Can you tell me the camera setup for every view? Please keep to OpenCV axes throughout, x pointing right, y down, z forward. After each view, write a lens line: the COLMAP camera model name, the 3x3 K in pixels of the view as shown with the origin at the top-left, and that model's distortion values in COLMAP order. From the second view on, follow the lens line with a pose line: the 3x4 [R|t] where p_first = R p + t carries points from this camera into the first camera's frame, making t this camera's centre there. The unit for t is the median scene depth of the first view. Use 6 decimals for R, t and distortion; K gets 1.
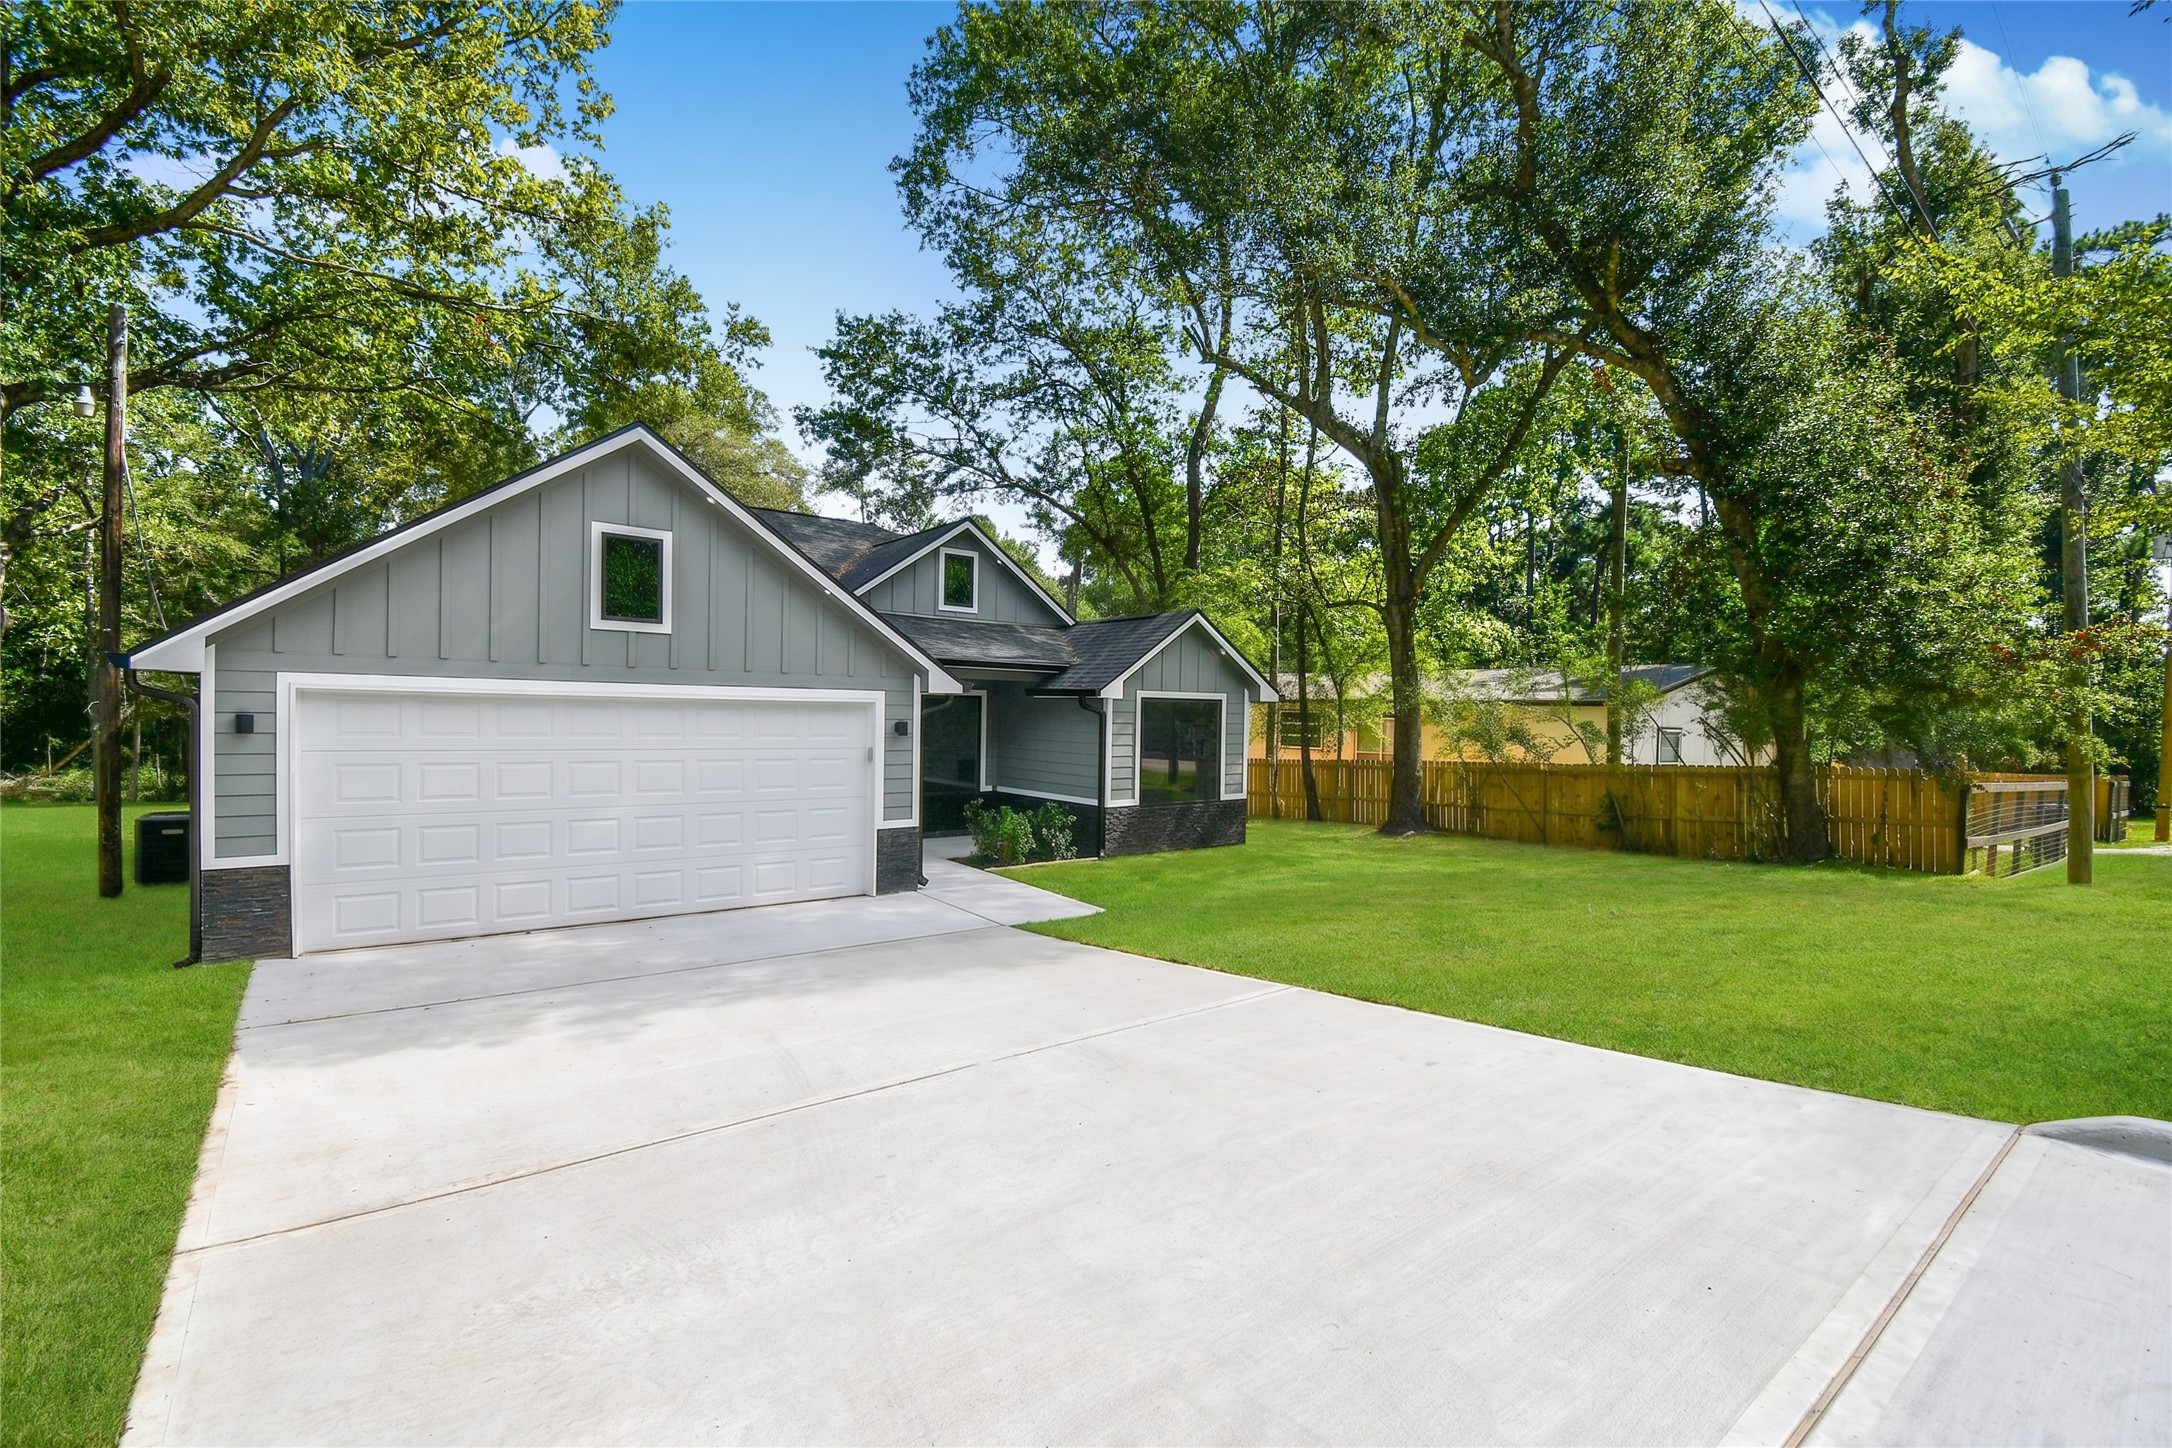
lens RADIAL K [[983.4, 0, 1082.7], [0, 983.4, 712.6], [0, 0, 1]] dist [0.002335, -0.000172]
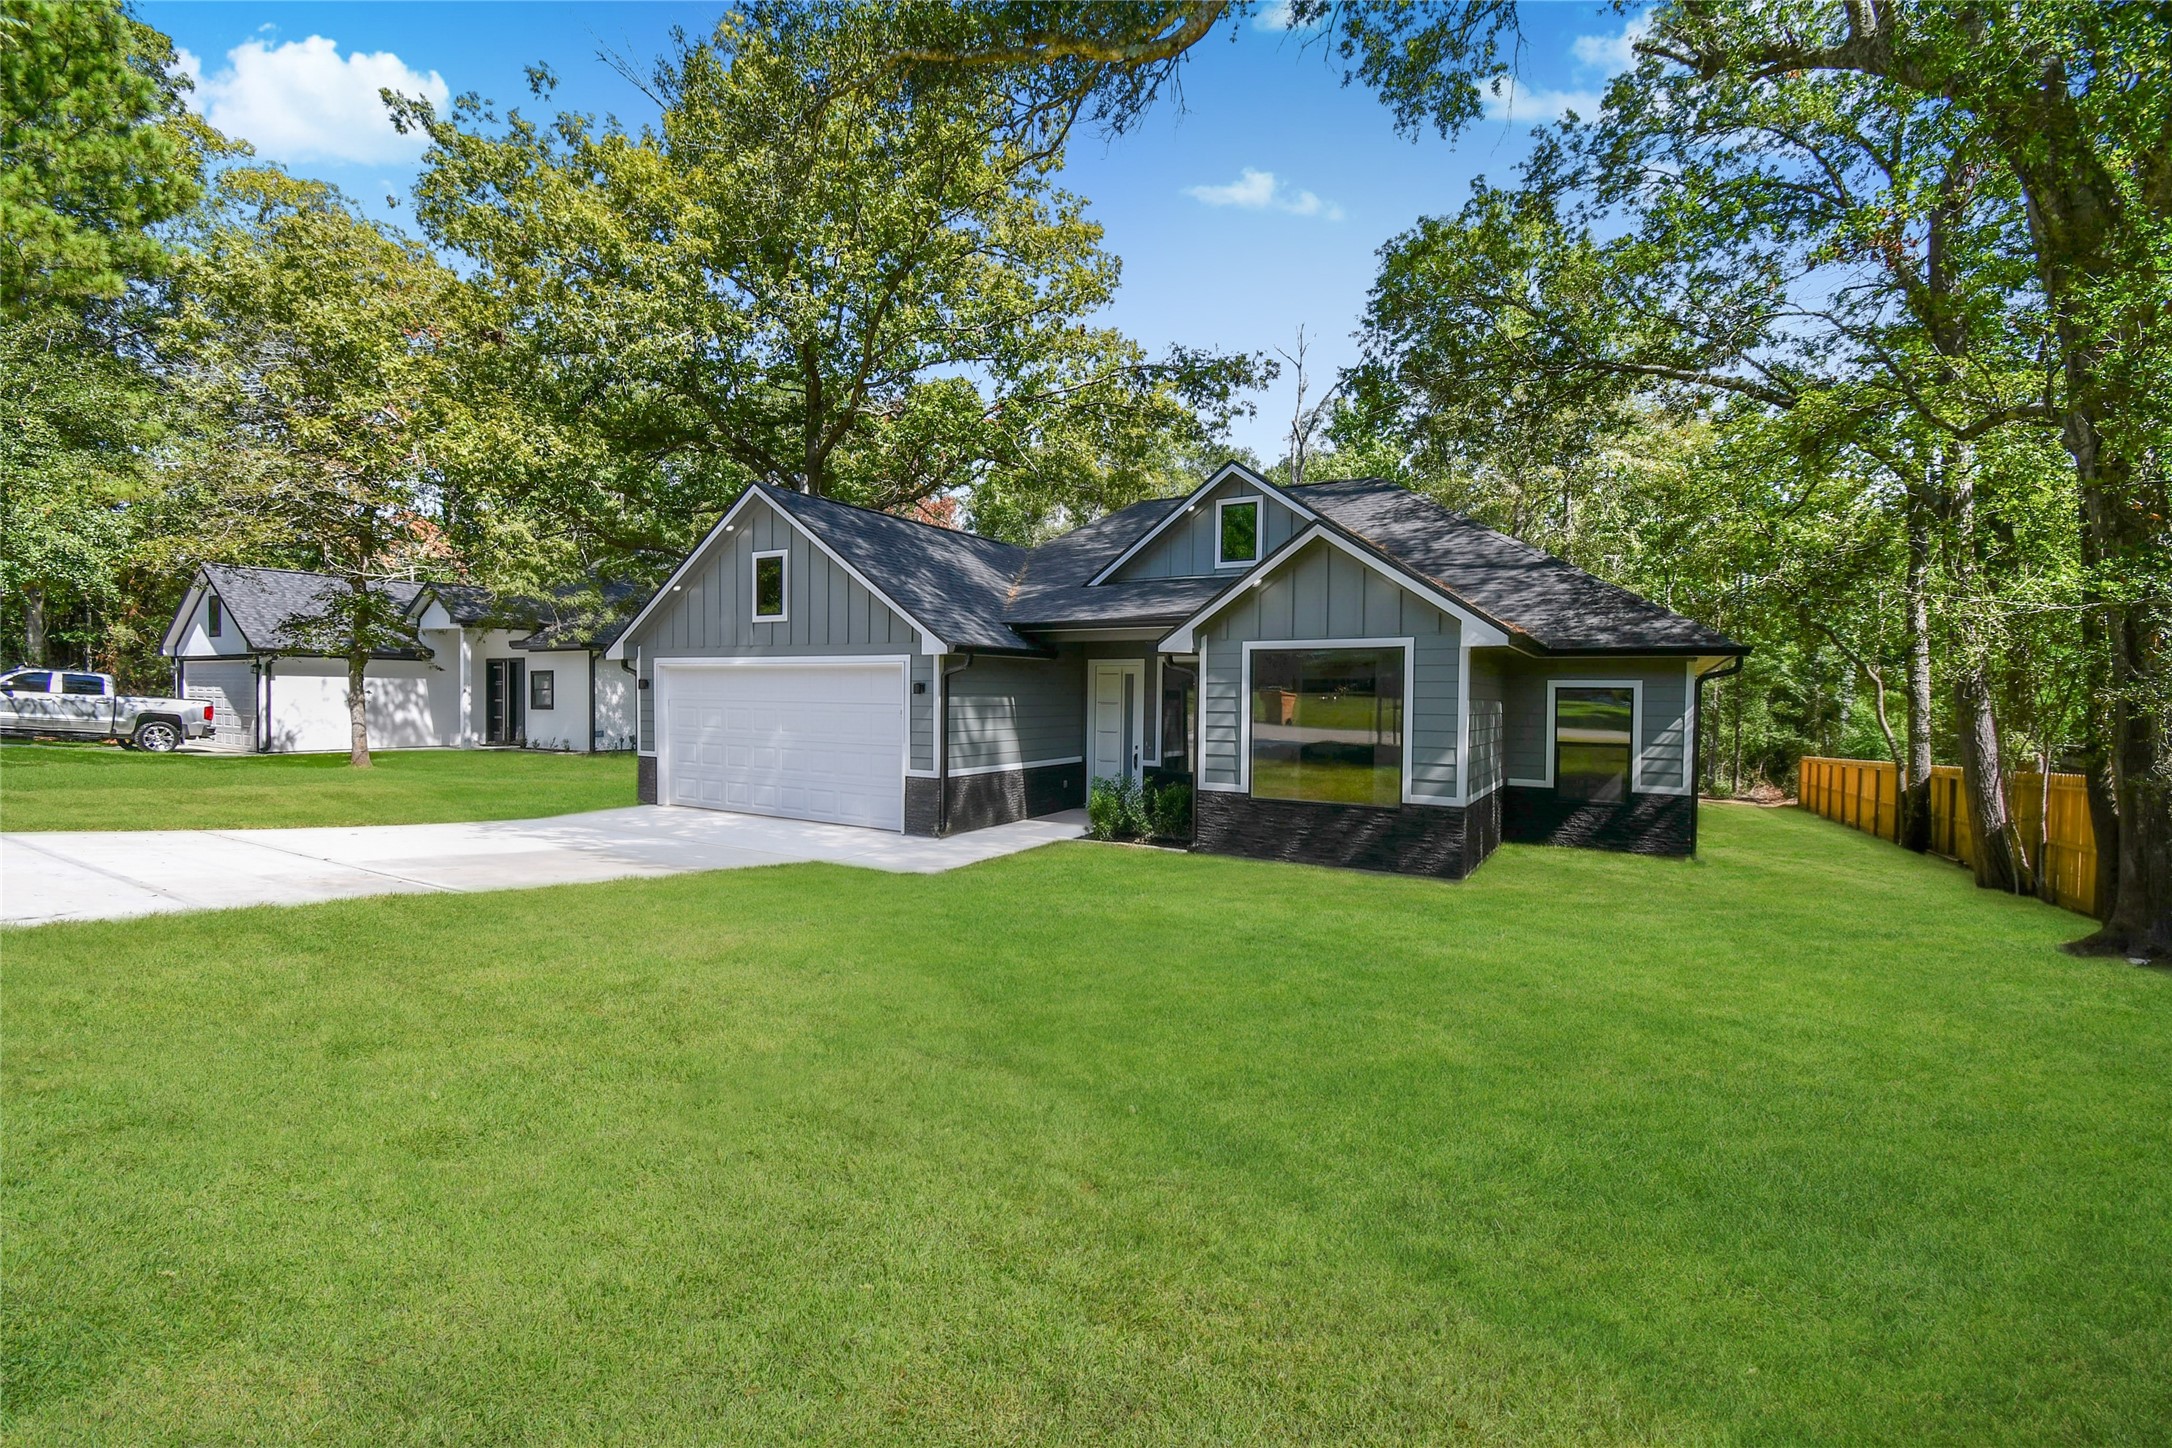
lens RADIAL K [[983.4, 0, 1082.7], [0, 983.4, 712.6], [0, 0, 1]] dist [0.002335, -0.000172]
pose [[0.360436, 0.007842, -0.932751, 1.013777], [-0.004599, 0.999967, 0.006630, 0.040585], [0.932773, 0.001900, 0.360460, 0.855060]]
